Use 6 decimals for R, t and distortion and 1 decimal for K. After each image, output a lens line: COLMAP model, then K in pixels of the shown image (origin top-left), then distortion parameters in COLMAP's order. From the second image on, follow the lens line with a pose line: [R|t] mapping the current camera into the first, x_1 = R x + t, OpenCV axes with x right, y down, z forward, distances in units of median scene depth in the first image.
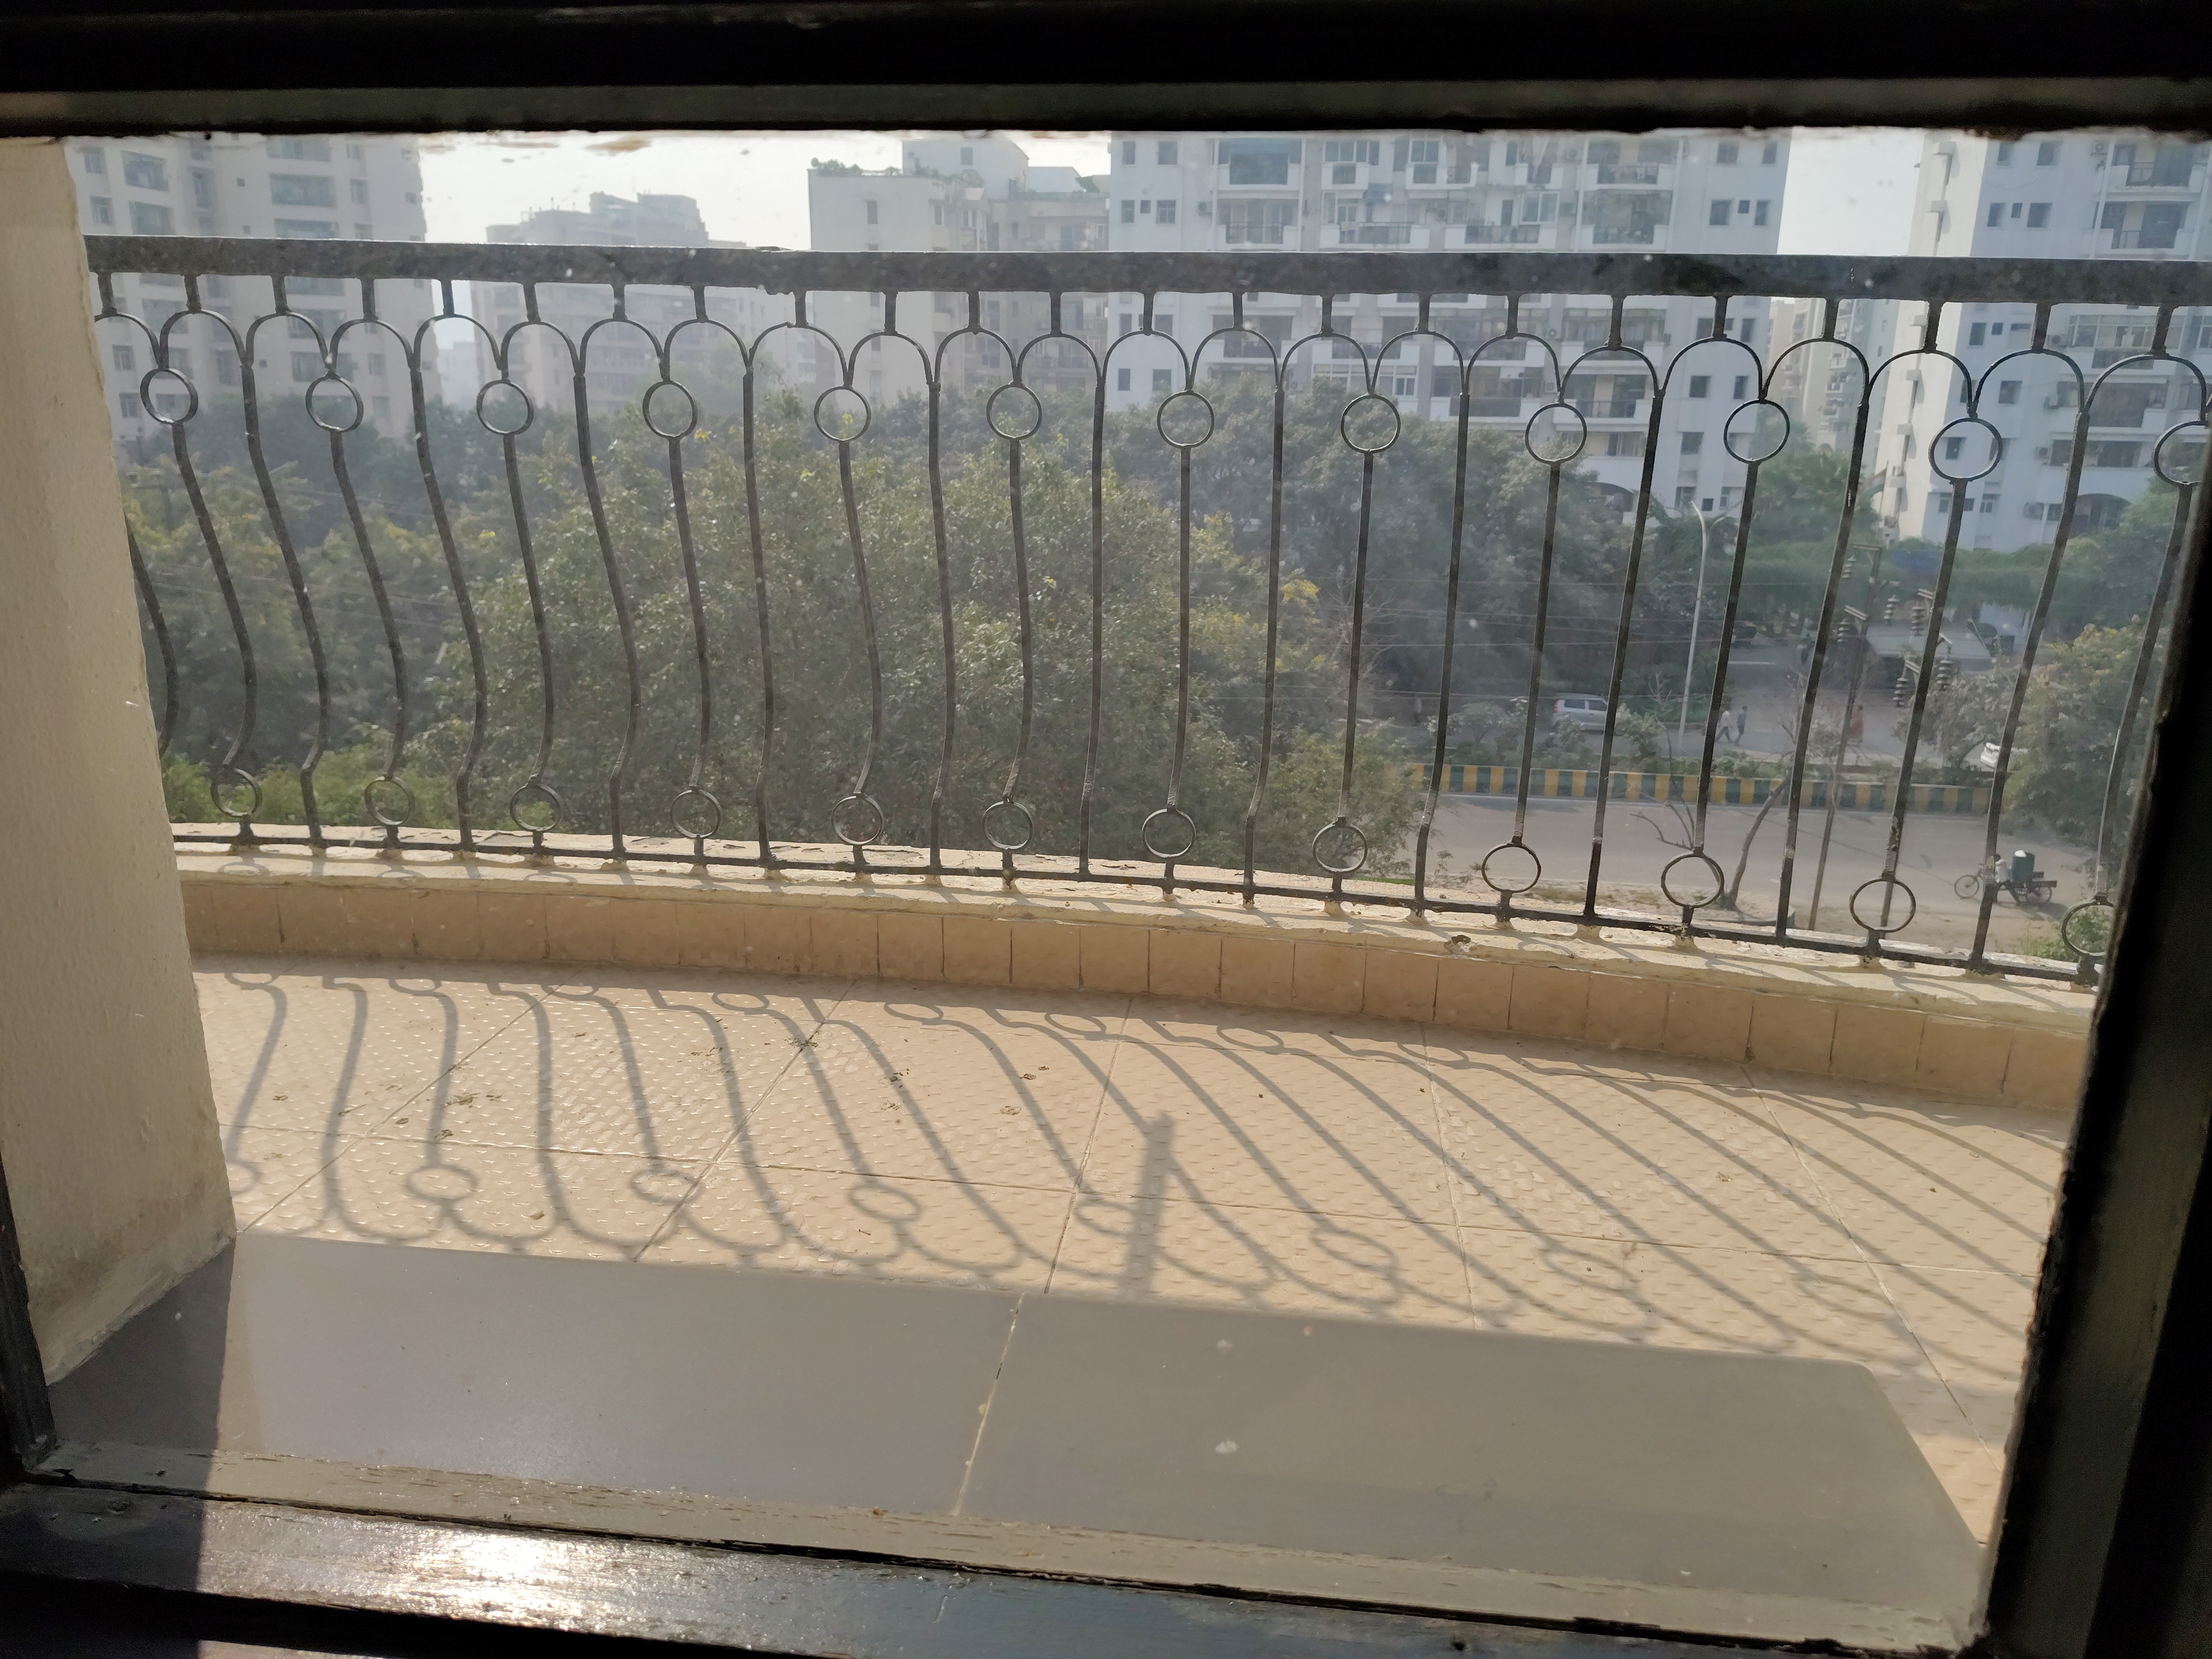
lens RADIAL K [[1580.7, 0, 1106.0], [0, 1580.7, 829.5], [0, 0, 1]] dist [0.019601, -0.043499]
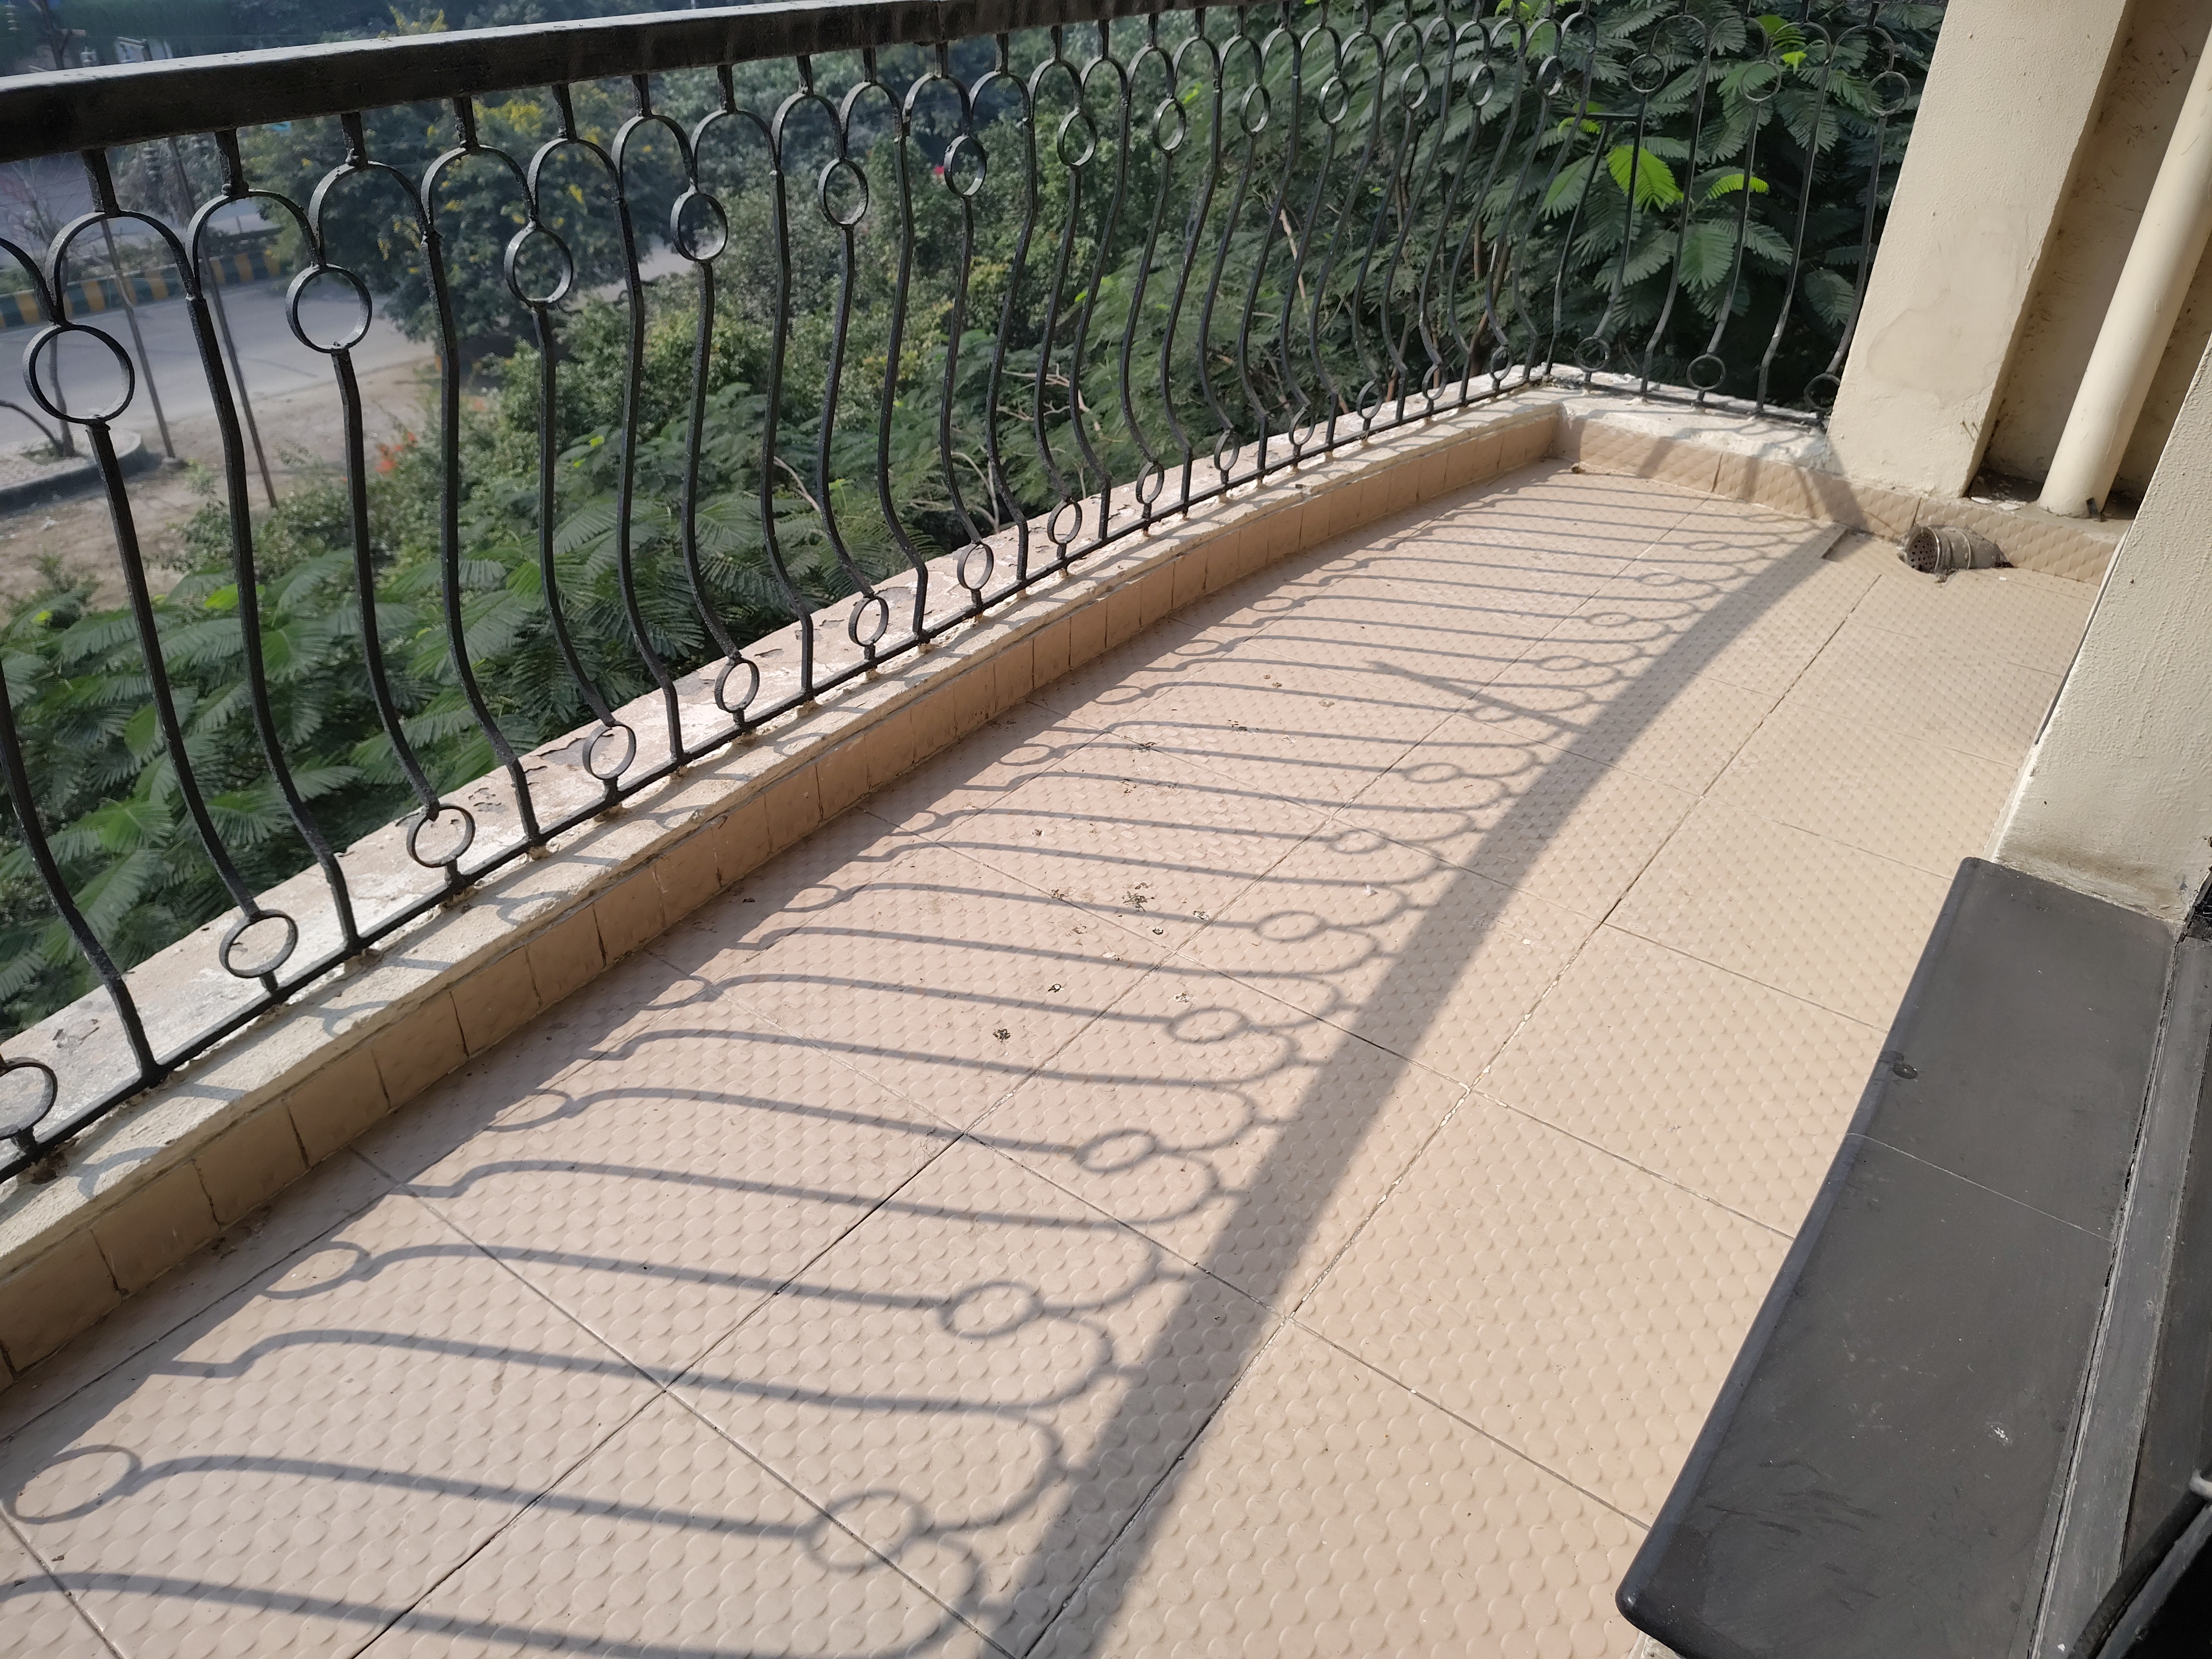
lens RADIAL K [[1580.7, 0, 1106.0], [0, 1580.7, 829.5], [0, 0, 1]] dist [0.019601, -0.043499]
pose [[0.487702, -0.485503, 0.725557, -1.053632], [0.220044, 0.872628, 0.436007, -0.325860], [-0.844824, -0.052987, 0.532414, 0.353491]]
